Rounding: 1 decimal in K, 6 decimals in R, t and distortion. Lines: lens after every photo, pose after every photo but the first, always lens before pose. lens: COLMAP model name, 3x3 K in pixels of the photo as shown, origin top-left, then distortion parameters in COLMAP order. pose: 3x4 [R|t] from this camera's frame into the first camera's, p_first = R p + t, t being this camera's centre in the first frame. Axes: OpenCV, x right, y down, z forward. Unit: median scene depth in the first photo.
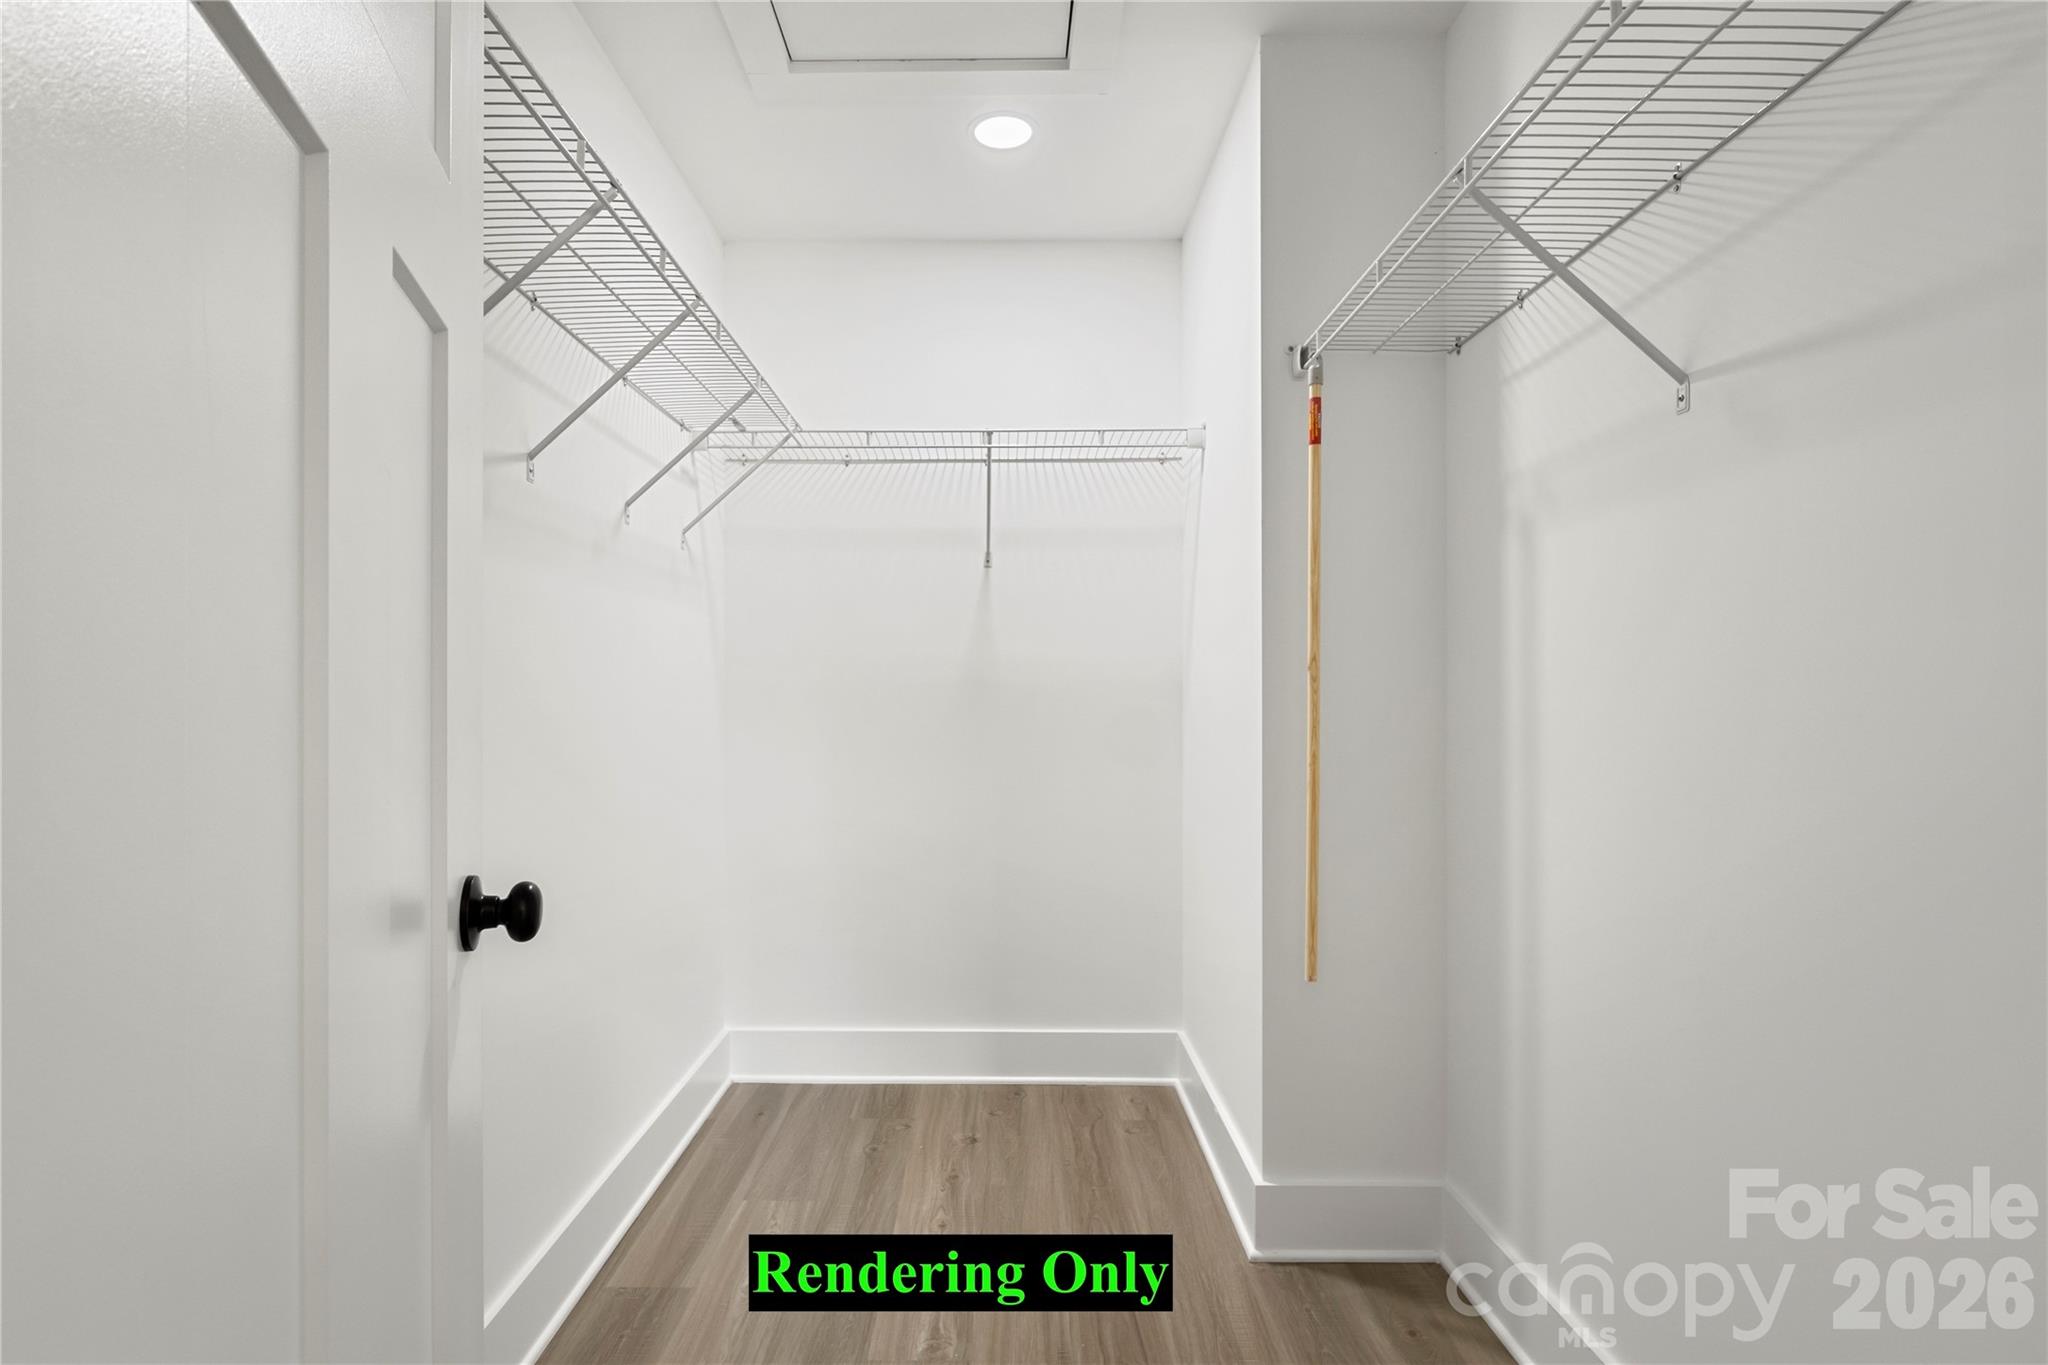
lens RADIAL K [[1023.8, 0, 1029.0], [0, 1023.8, 705.2], [0, 0, 1]] dist [0.002264, 0.000560]
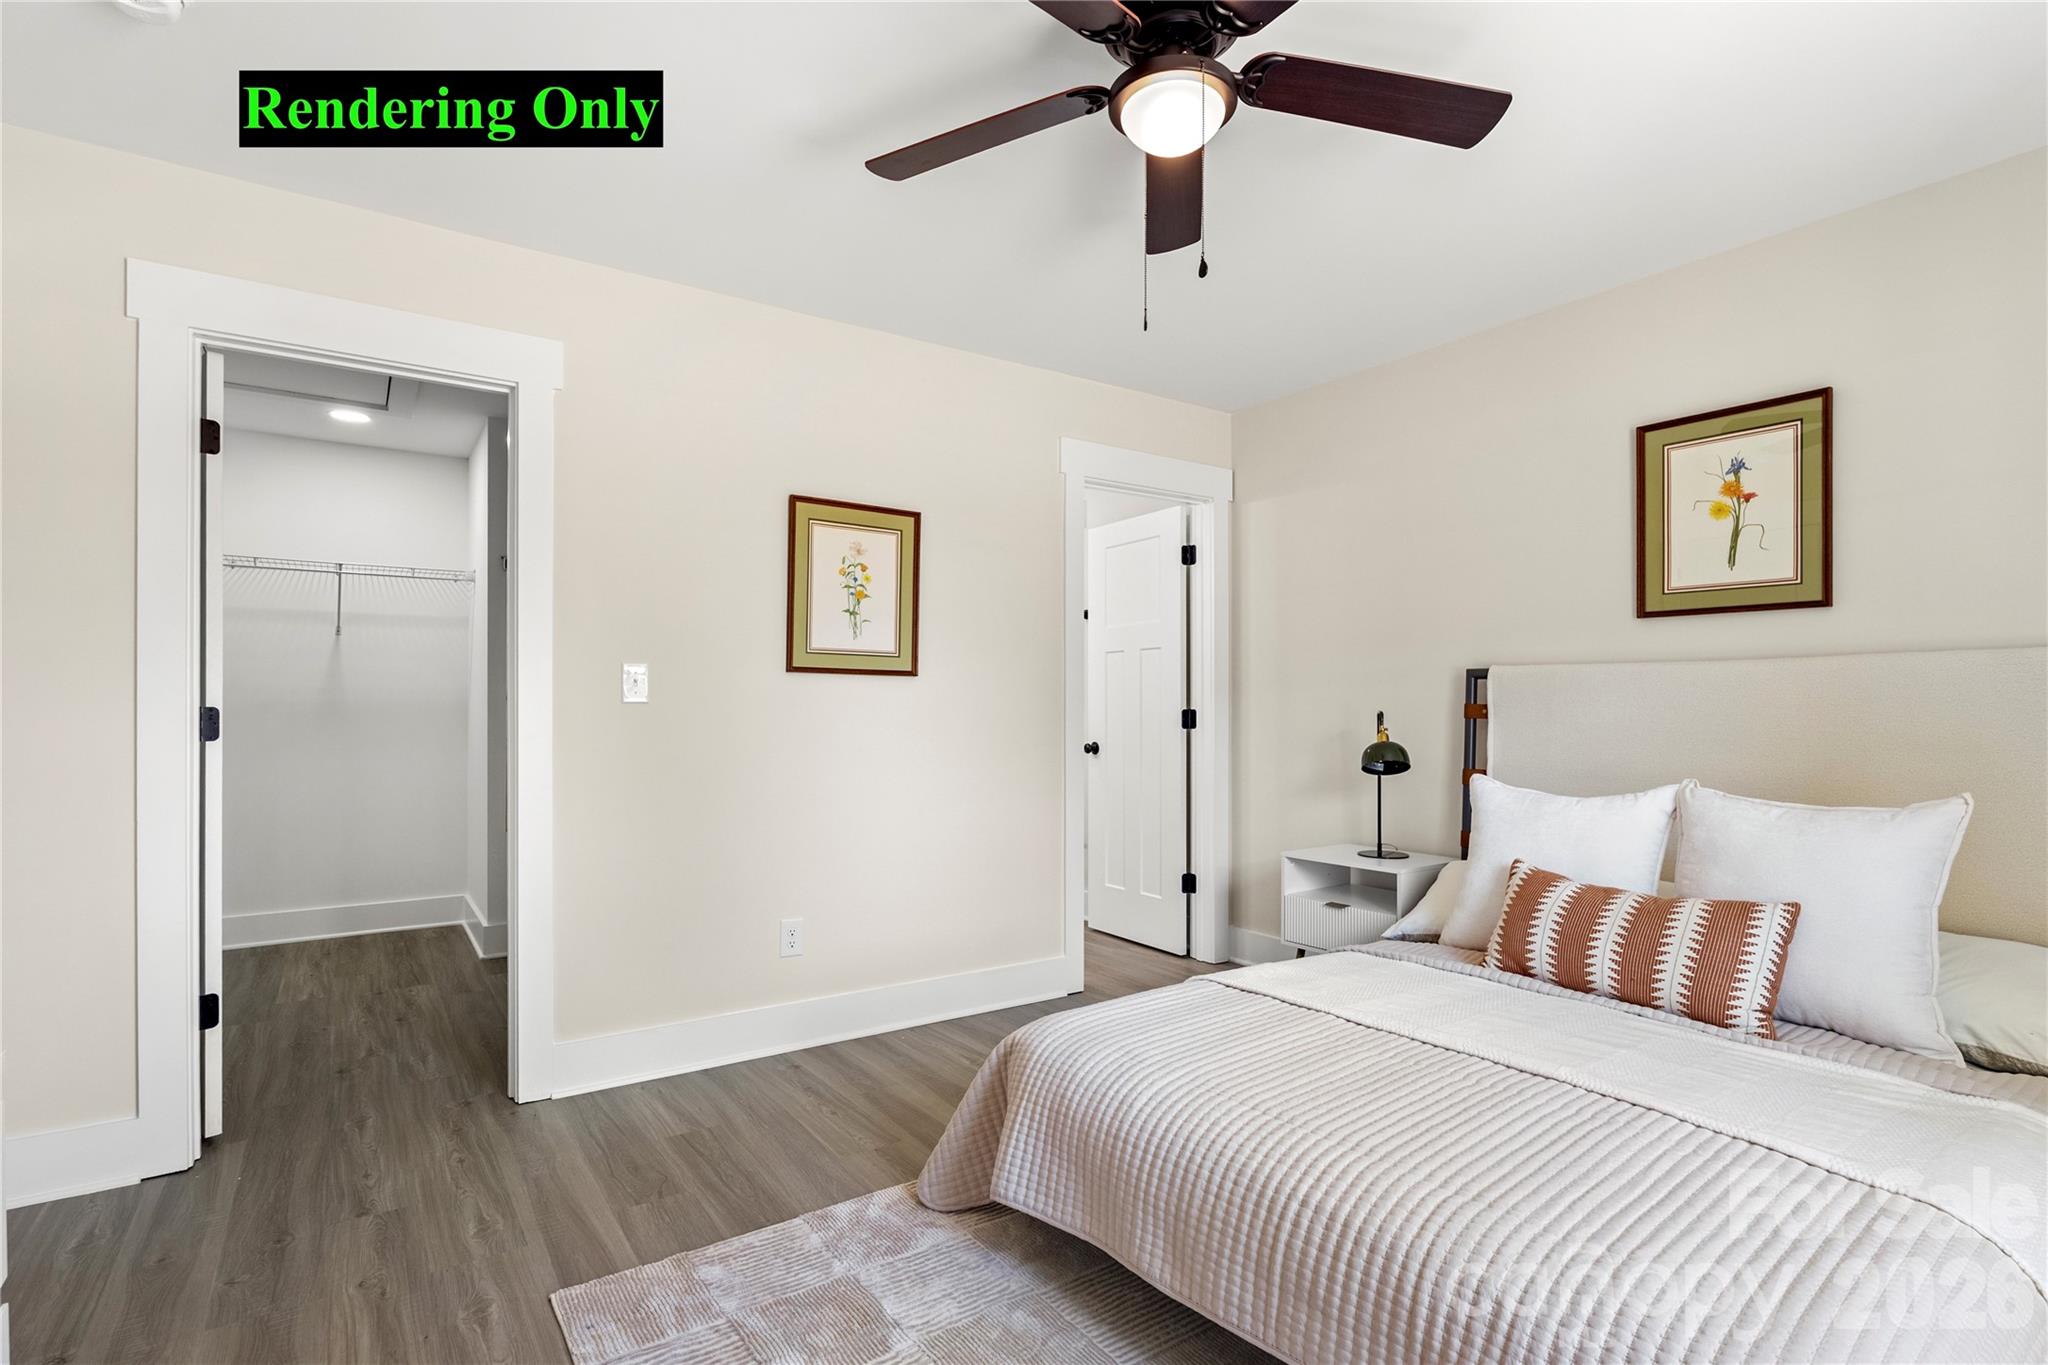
lens RADIAL K [[1023.8, 0, 1029.0], [0, 1023.8, 705.2], [0, 0, 1]] dist [0.002264, 0.000560]
pose [[0.843686, 0.001631, 0.536834, 0.015145], [0.000254, 0.999994, -0.003438, -0.009280], [-0.536836, 0.003037, 0.843681, -1.090251]]
